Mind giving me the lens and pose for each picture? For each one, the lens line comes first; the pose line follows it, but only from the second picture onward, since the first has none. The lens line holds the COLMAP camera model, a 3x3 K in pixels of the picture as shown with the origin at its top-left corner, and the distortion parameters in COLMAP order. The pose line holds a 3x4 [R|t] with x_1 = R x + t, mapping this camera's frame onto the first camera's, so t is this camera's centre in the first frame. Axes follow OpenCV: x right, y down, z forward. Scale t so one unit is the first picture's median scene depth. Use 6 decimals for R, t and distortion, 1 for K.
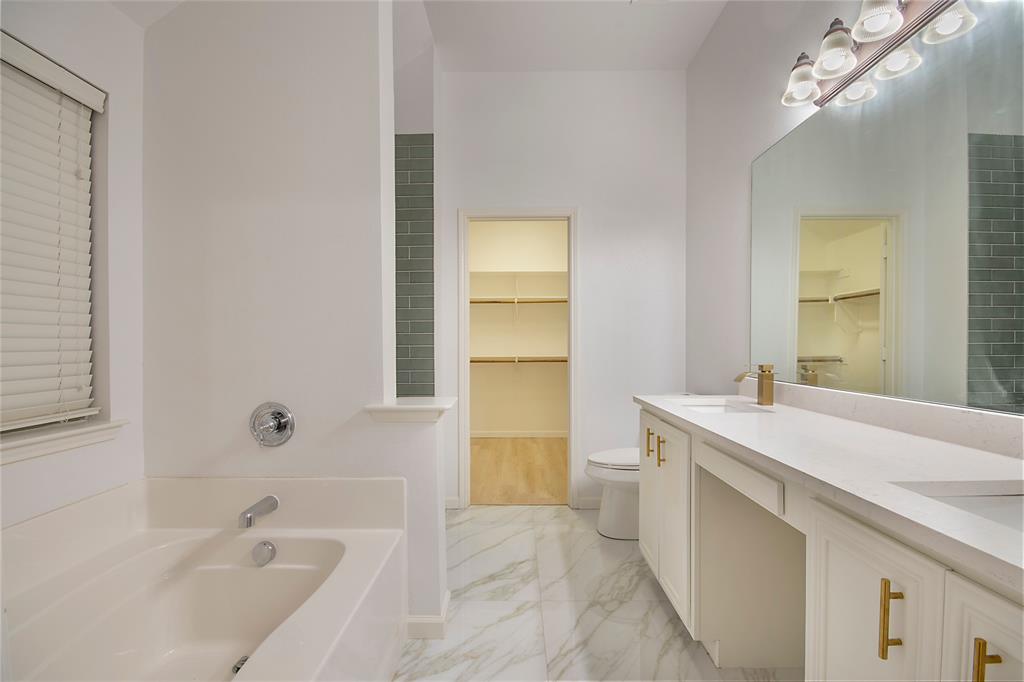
lens RADIAL K [[458.3, 0, 513.8], [0, 458.3, 347.3], [0, 0, 1]] dist [-0.005526, 0.000366]
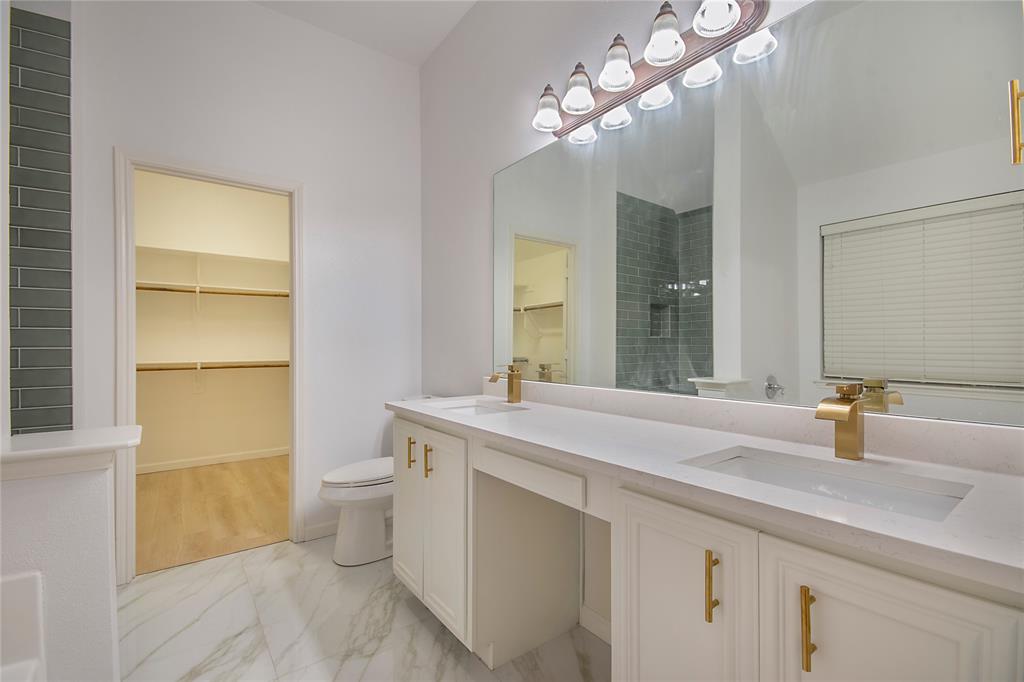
lens RADIAL K [[452.6, 0, 514.5], [0, 452.6, 349.6], [0, 0, 1]] dist [0.003801, -0.000510]
pose [[0.788116, -0.002637, 0.615521, -0.088047], [0.003292, 0.999995, 0.000069, 0.001461], [-0.615518, 0.001972, 0.788120, 0.136316]]
